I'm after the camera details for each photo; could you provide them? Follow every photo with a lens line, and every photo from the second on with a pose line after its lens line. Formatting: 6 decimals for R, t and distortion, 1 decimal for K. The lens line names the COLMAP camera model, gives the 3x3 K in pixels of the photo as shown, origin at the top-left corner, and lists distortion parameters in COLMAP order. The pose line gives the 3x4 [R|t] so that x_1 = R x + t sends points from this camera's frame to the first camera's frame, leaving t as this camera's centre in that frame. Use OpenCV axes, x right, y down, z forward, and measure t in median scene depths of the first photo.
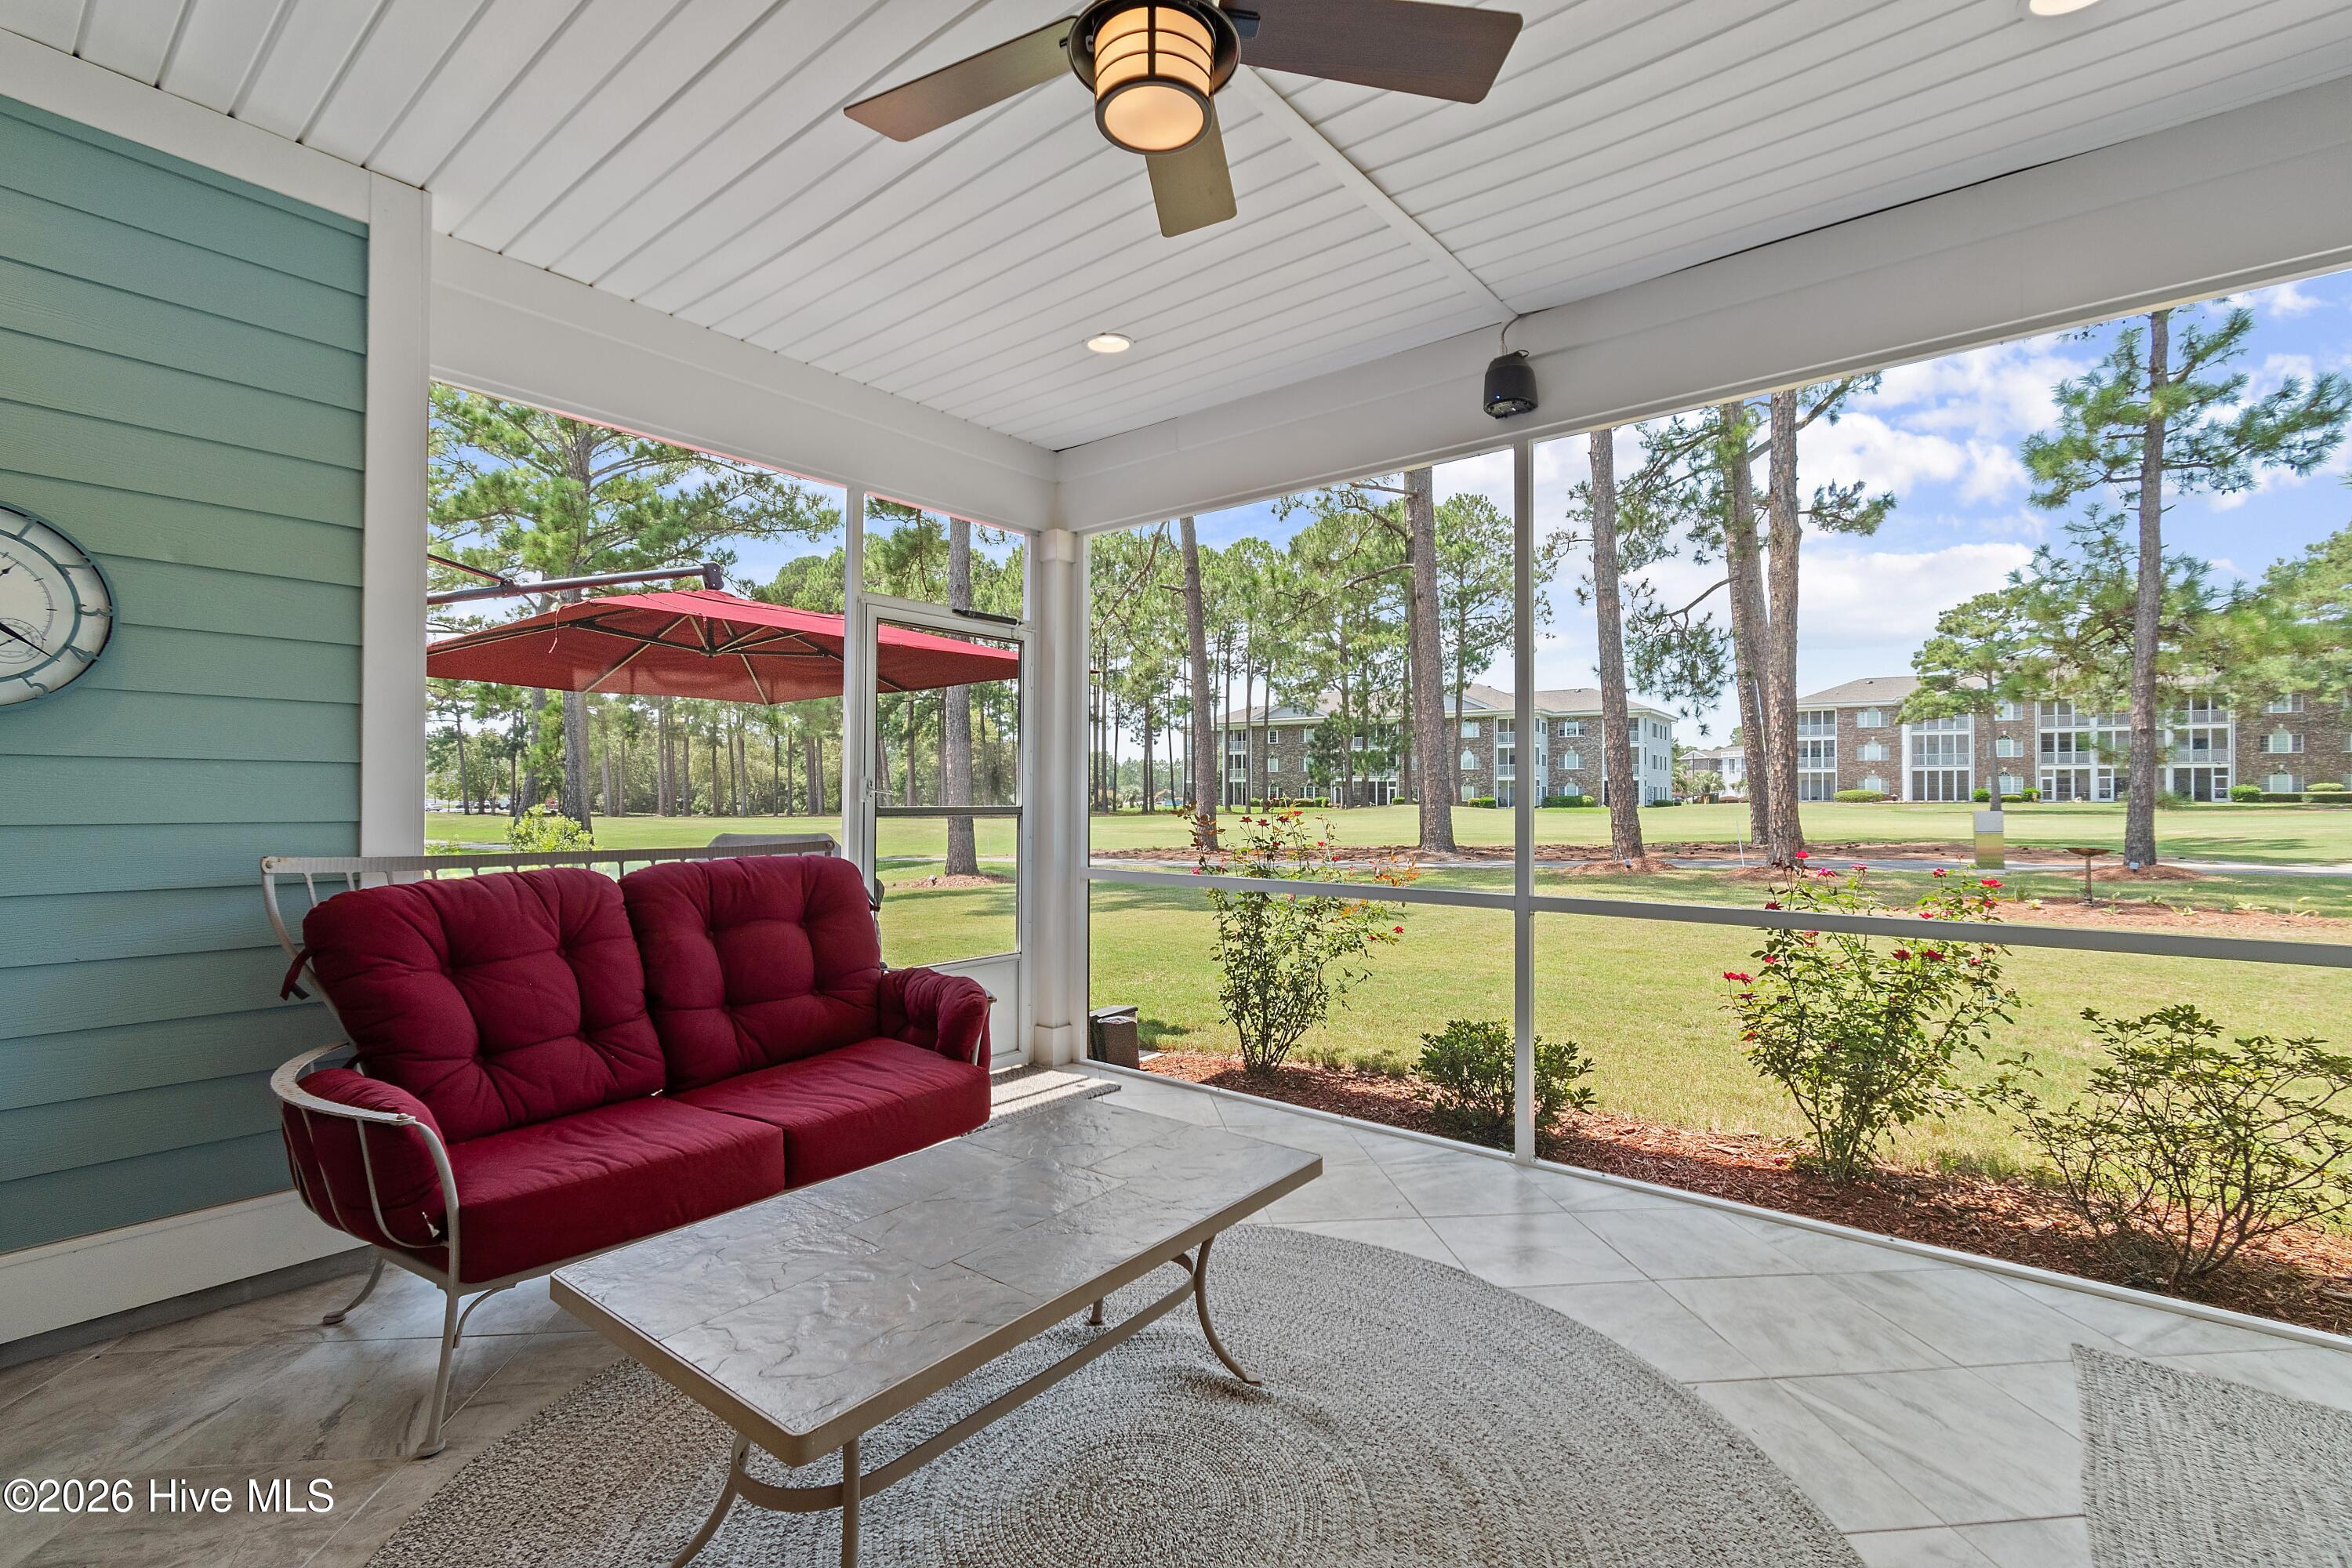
lens RADIAL K [[1027.0, 0, 1171.2], [0, 1027.0, 779.0], [0, 0, 1]] dist [-0.002588, -0.000394]
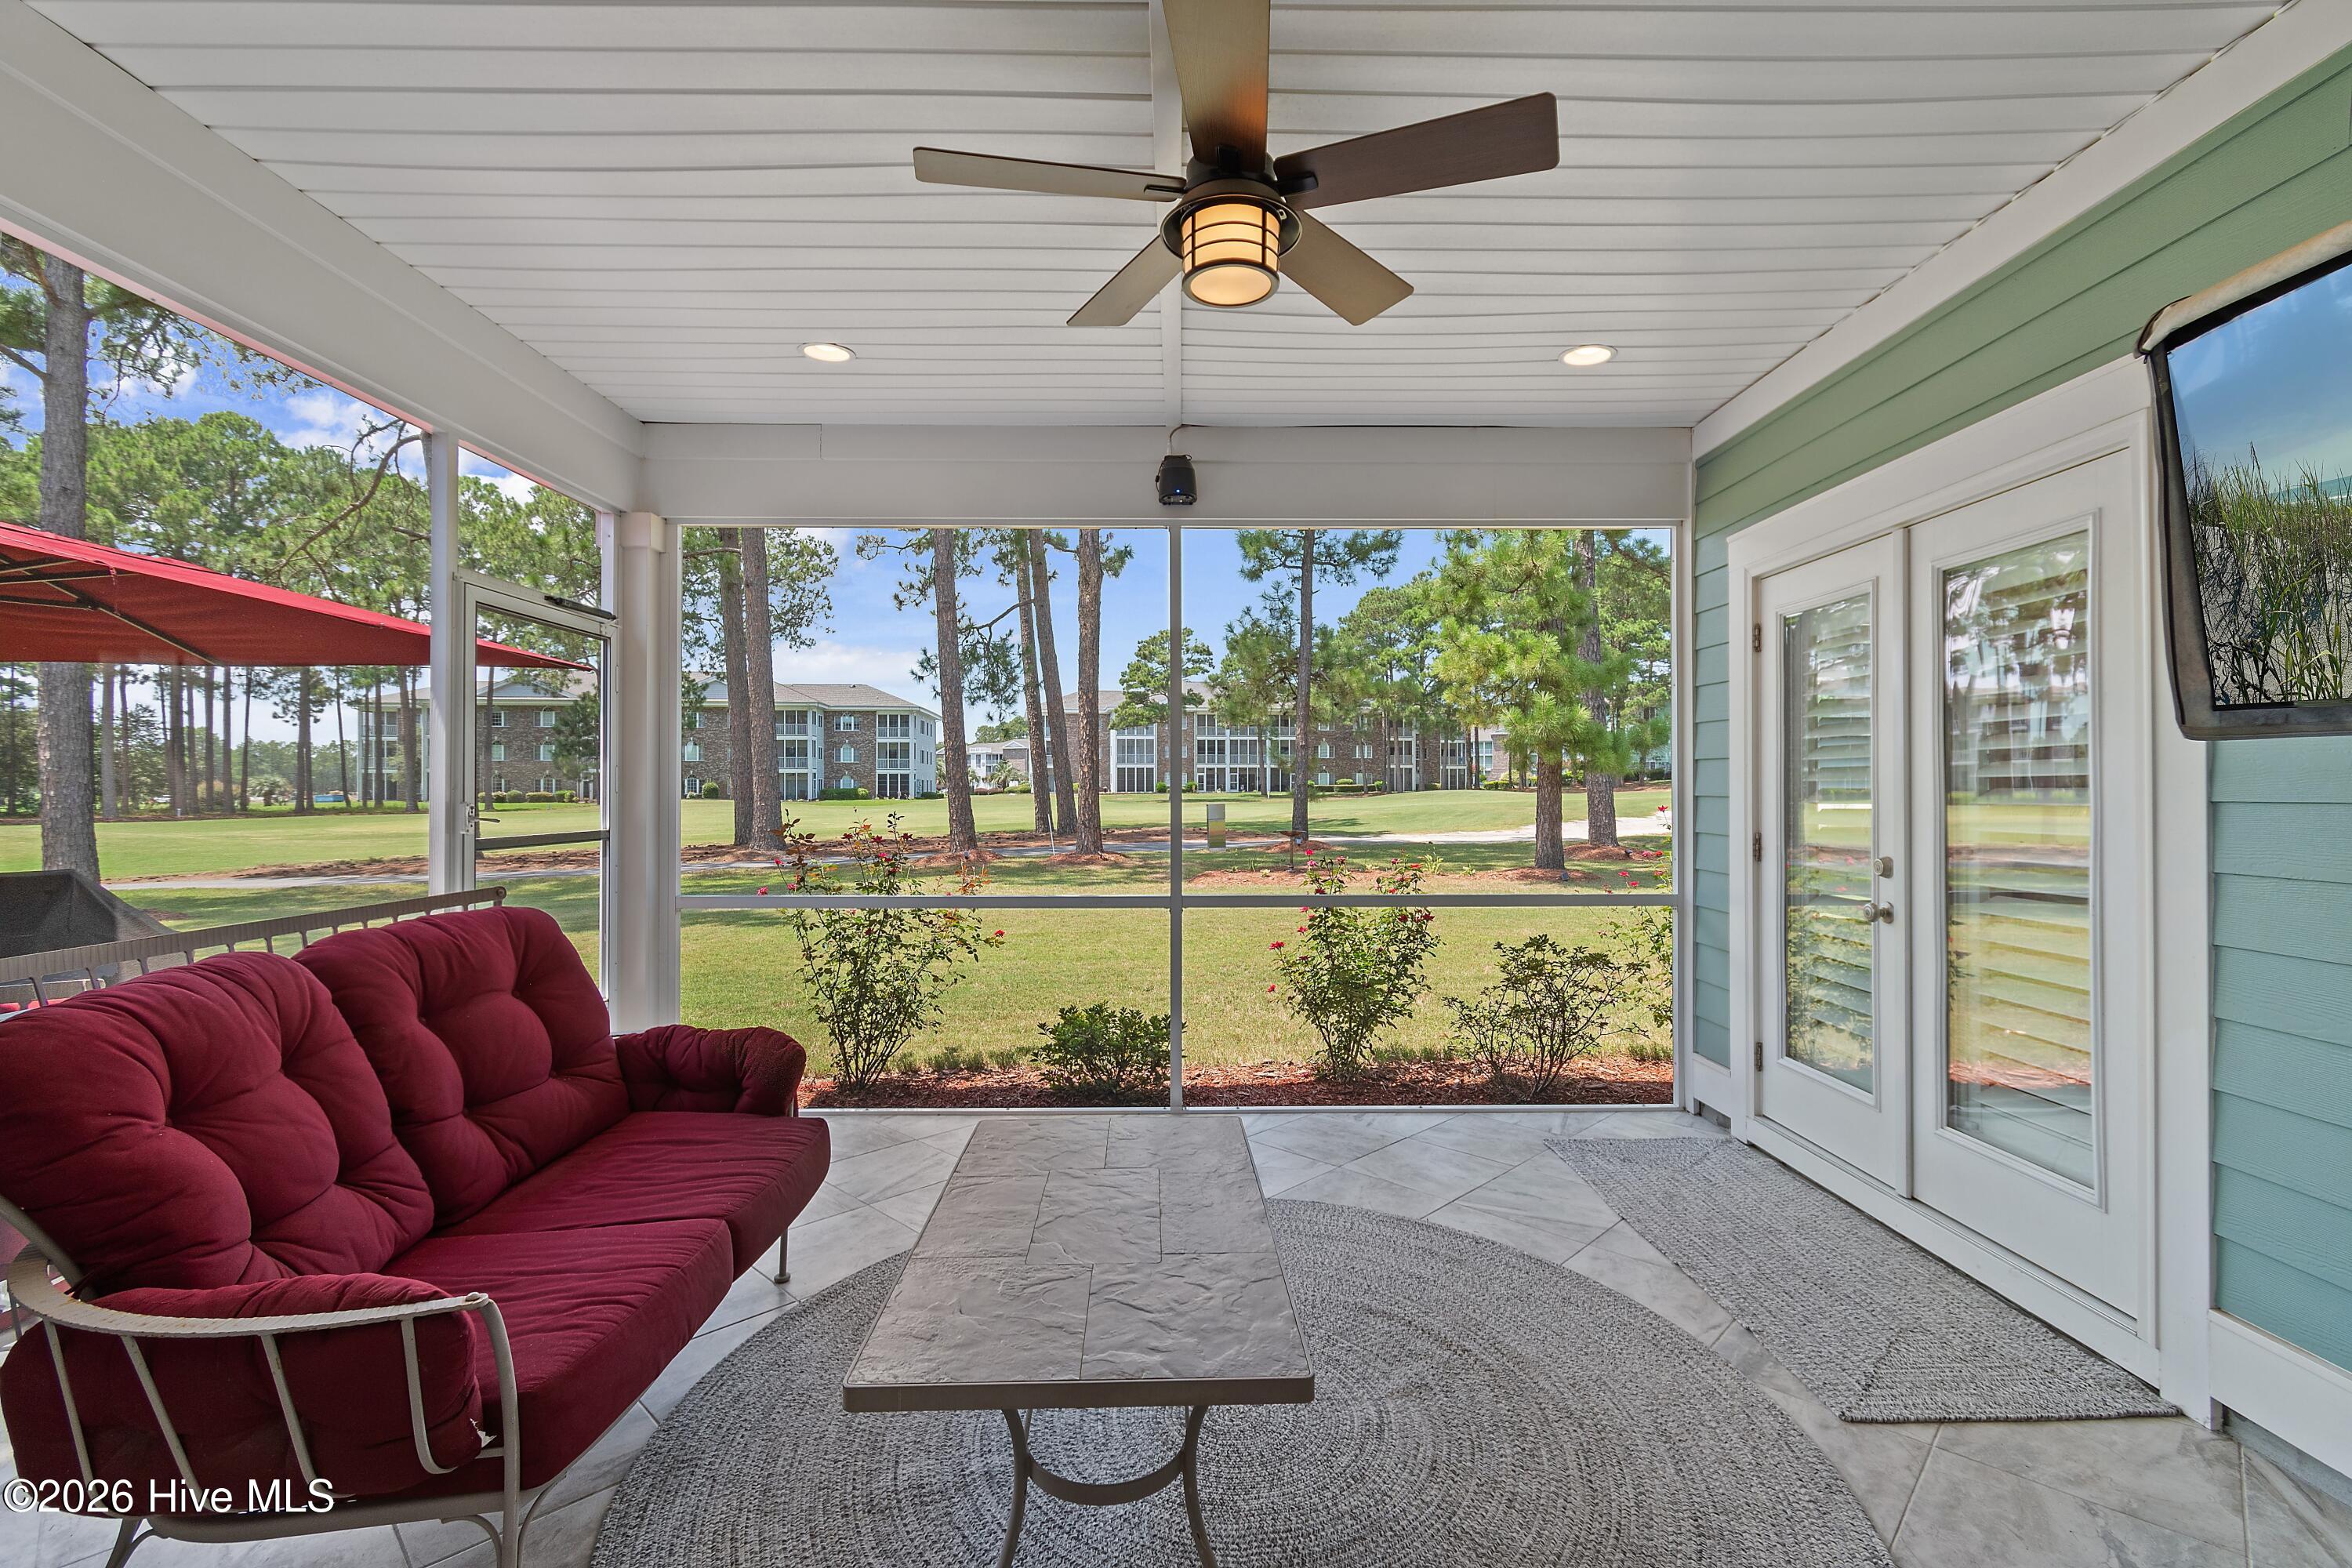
lens RADIAL K [[1027.0, 0, 1171.2], [0, 1027.0, 779.0], [0, 0, 1]] dist [-0.002588, -0.000394]
pose [[0.775213, 0.003050, 0.631693, -0.270832], [-0.007820, 0.999958, 0.004770, -0.020056], [-0.631652, -0.008638, 0.775204, 0.029839]]
